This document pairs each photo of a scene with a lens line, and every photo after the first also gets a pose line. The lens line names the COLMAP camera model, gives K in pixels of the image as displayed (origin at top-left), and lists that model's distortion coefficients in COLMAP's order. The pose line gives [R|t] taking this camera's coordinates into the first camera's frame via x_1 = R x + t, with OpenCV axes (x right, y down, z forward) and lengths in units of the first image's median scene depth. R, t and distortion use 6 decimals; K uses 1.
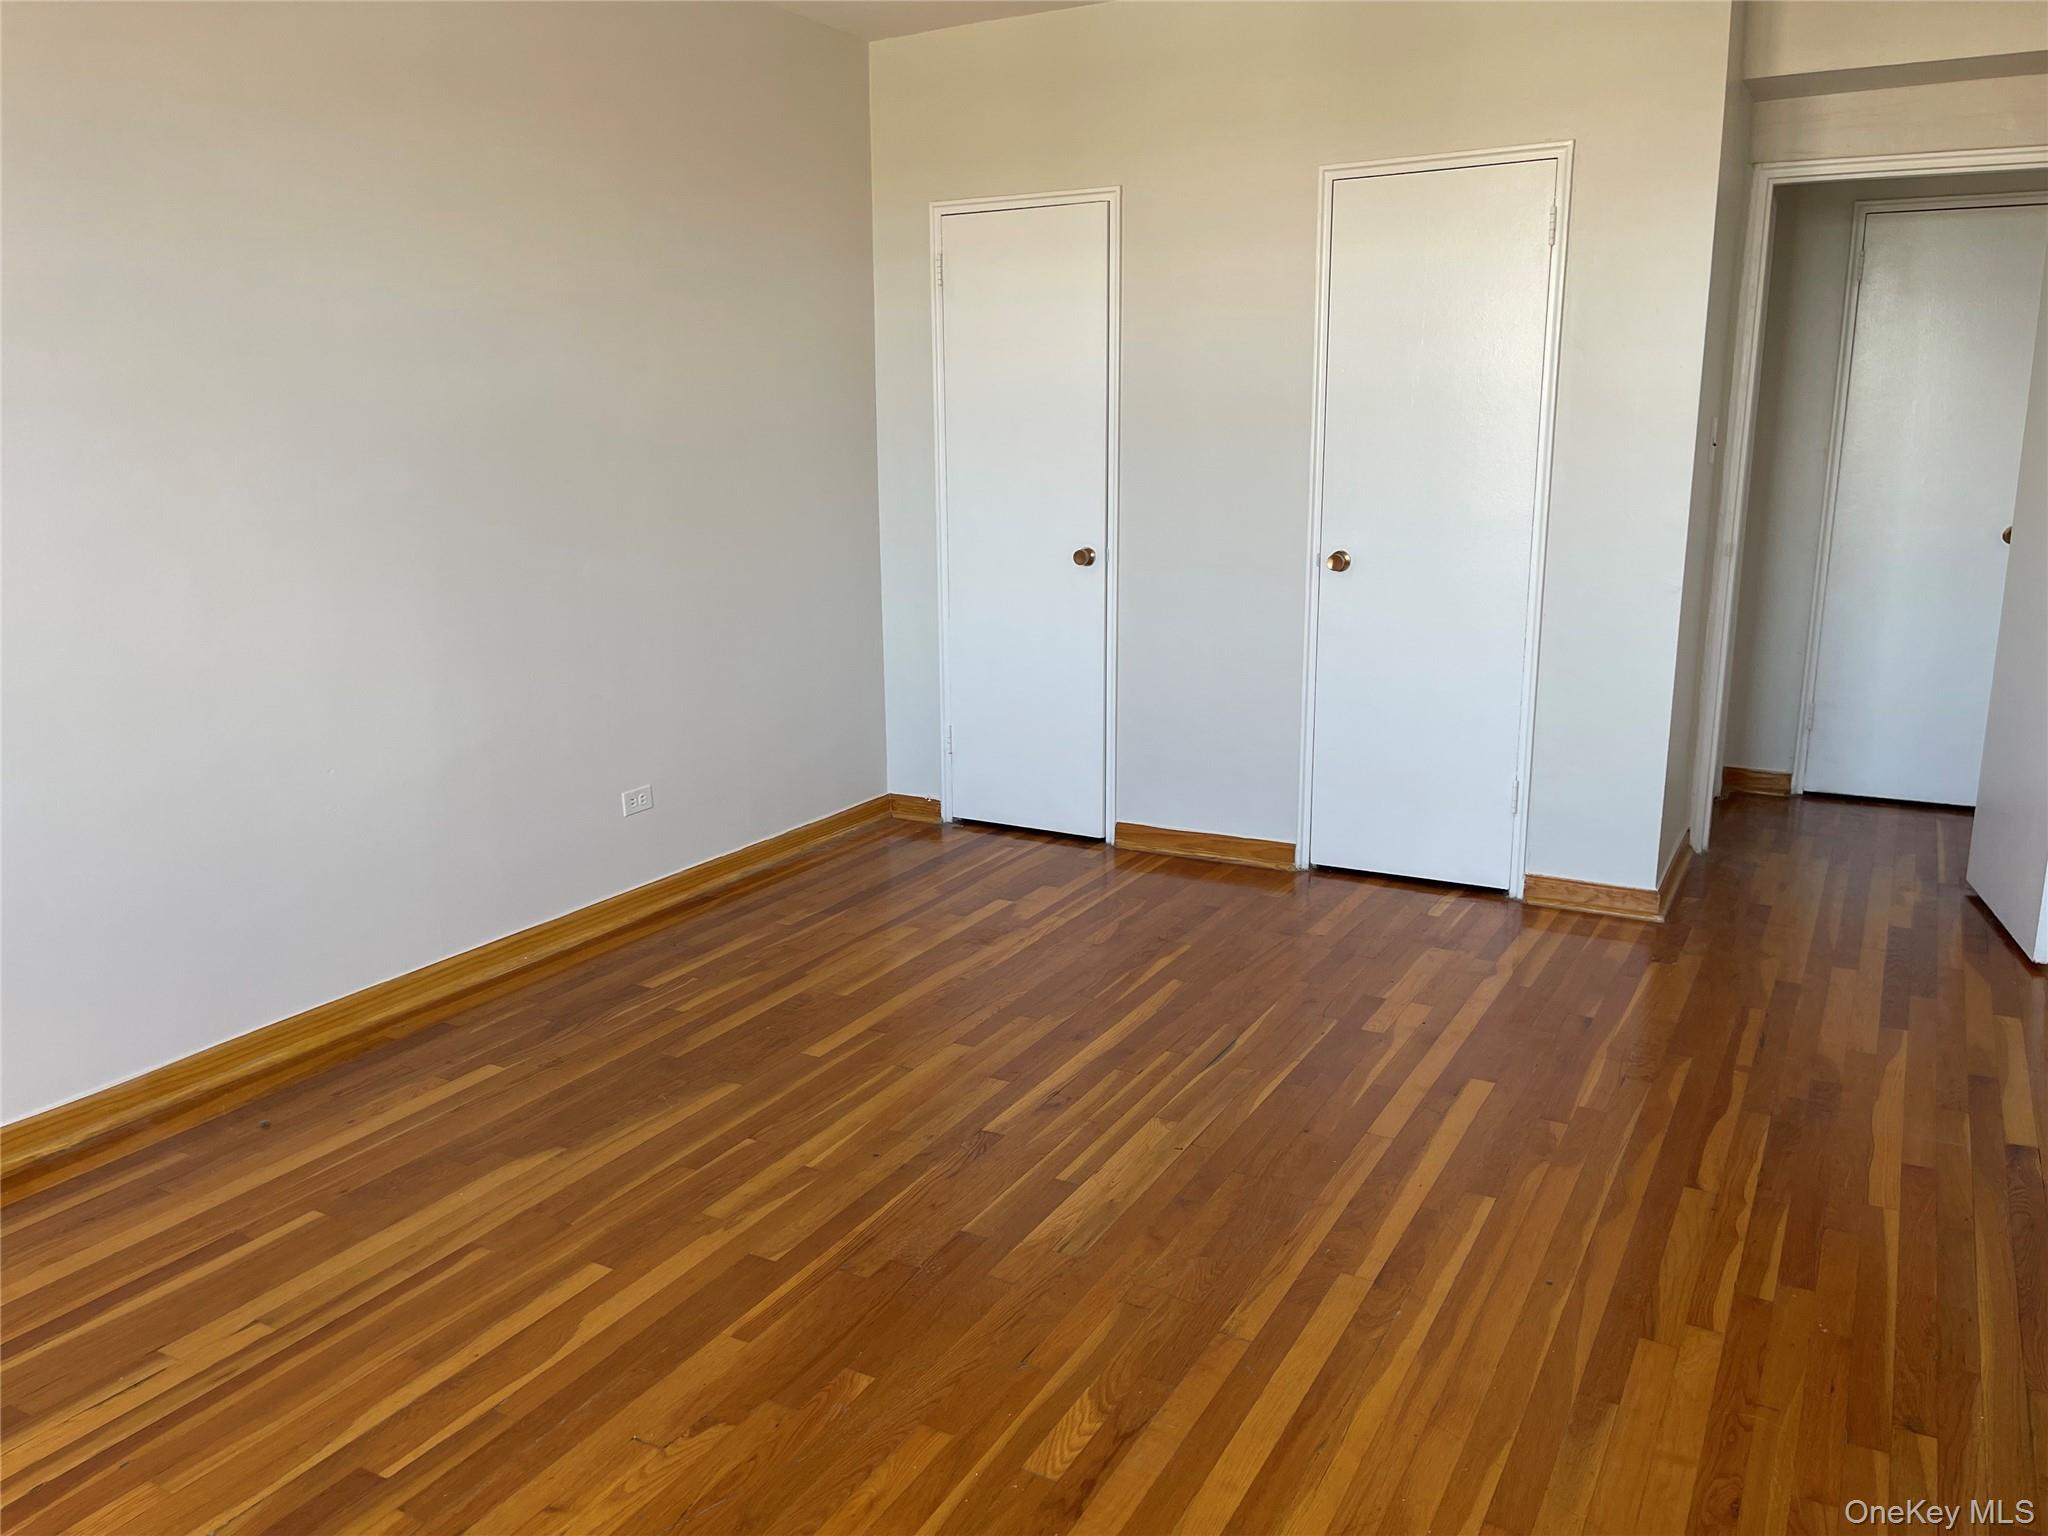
lens RADIAL K [[1550.0, 0, 1024.0], [0, 1550.0, 768.0], [0, 0, 1]] dist [0.076213, -0.089920]
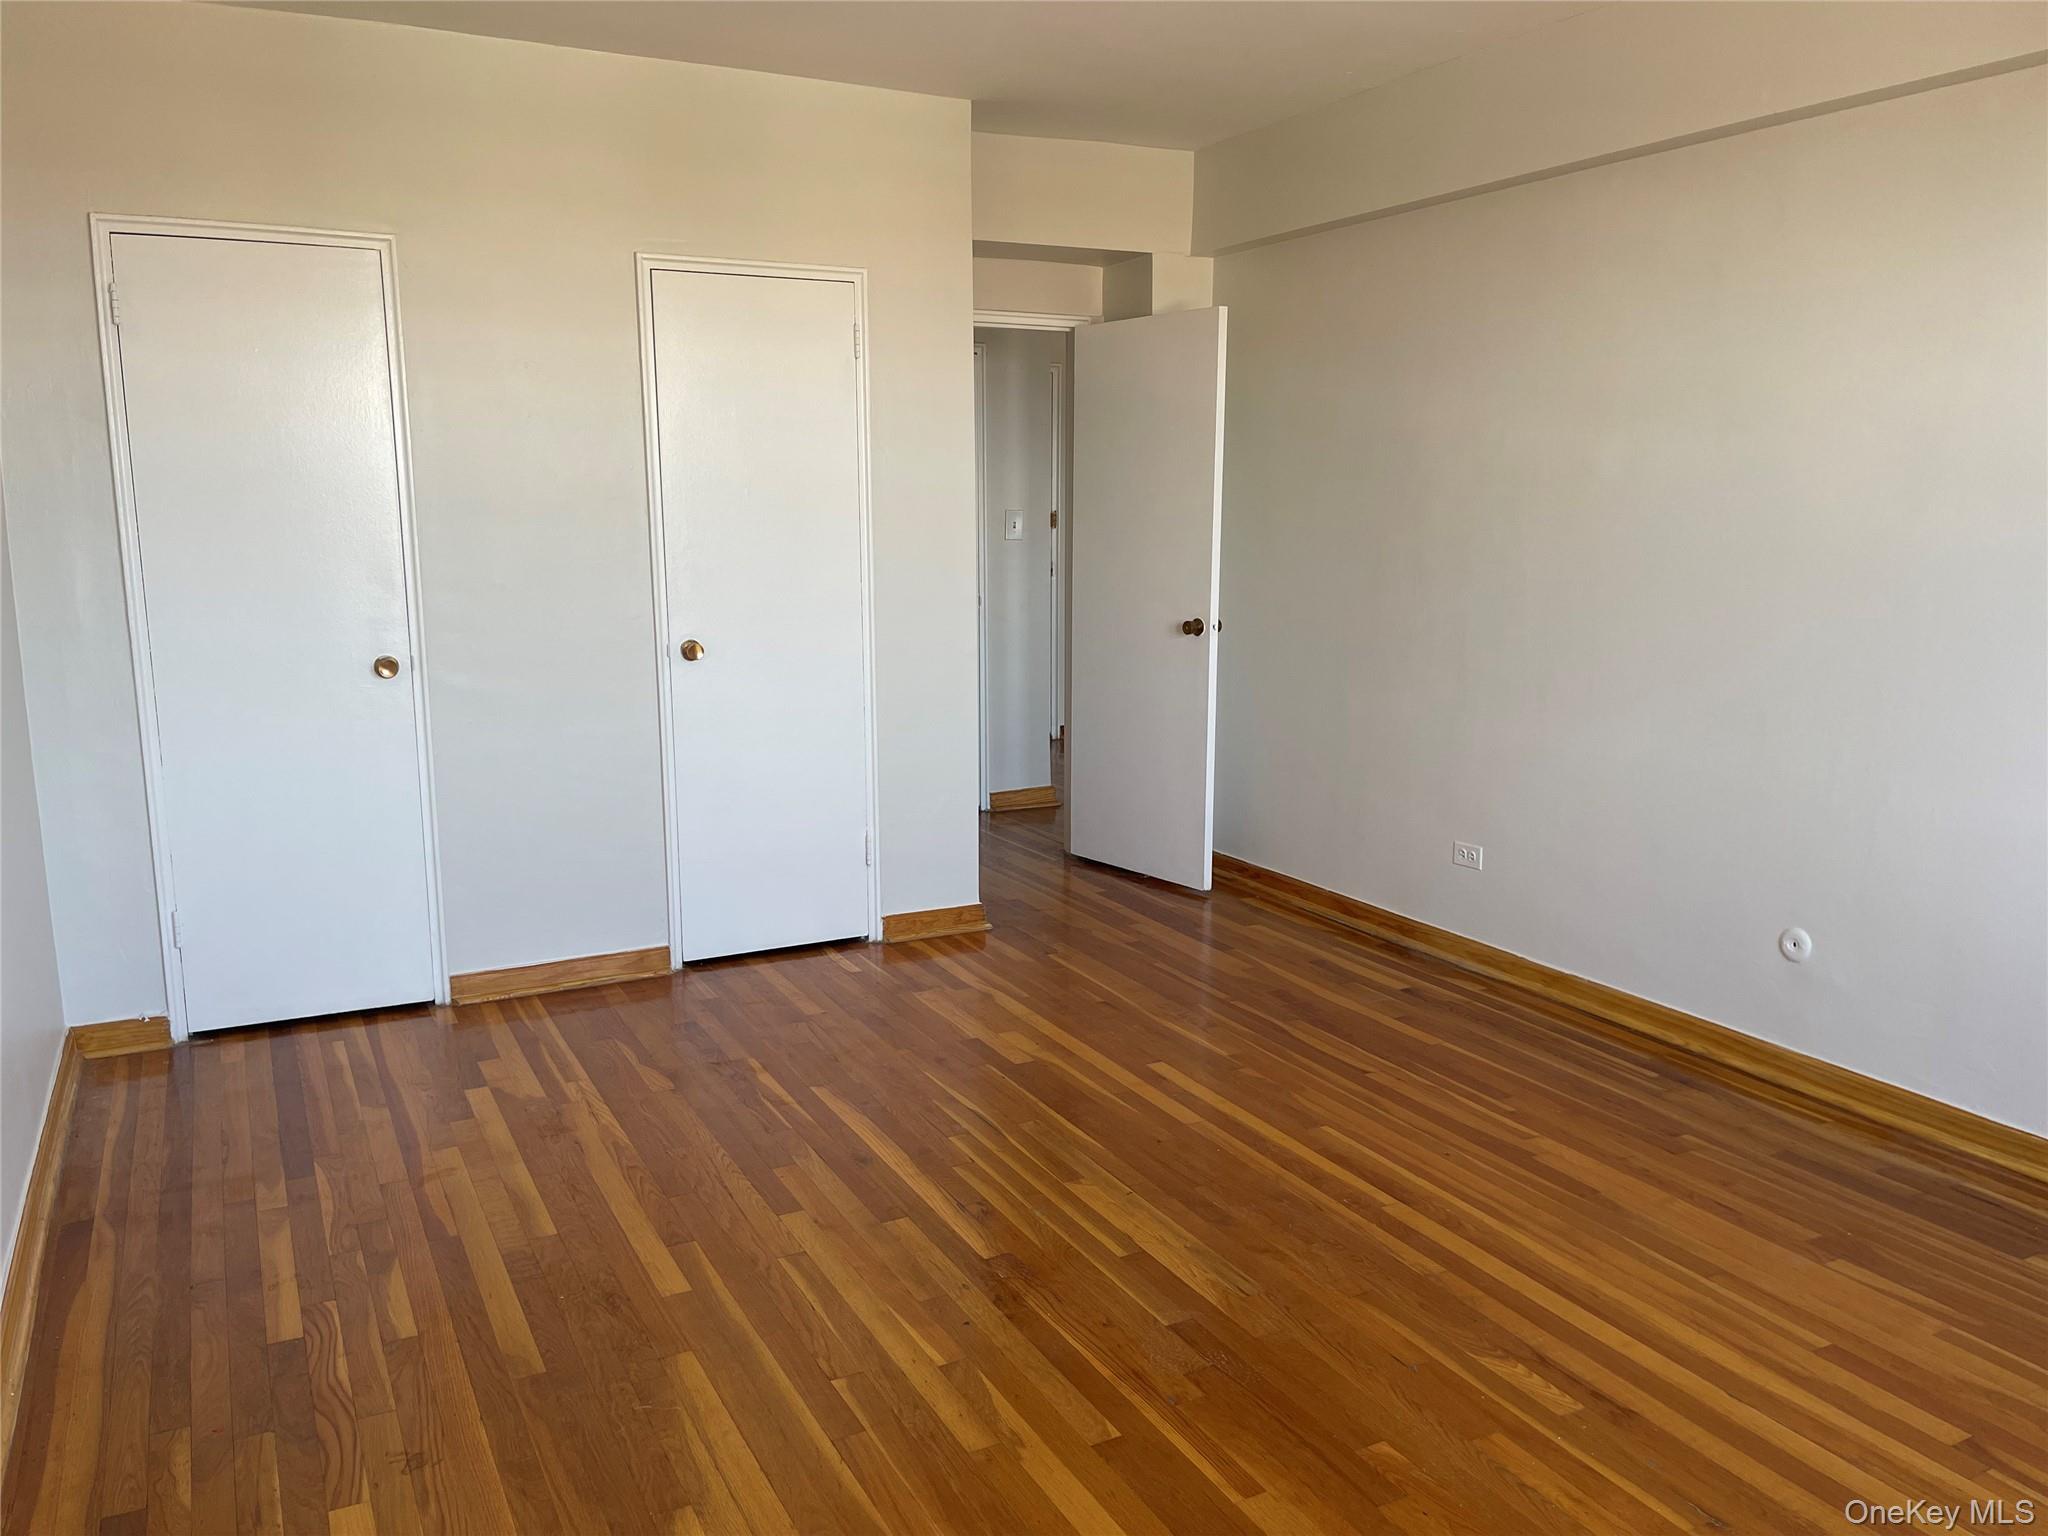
lens RADIAL K [[1568.0, 0, 1021.8], [0, 1568.0, 711.9], [0, 0, 1]] dist [0.075651, -0.099678]
pose [[0.549872, -0.103249, 0.828843, -0.562006], [0.180966, 0.983486, 0.002456, -0.062558], [-0.815409, 0.148642, 0.559476, 0.304959]]
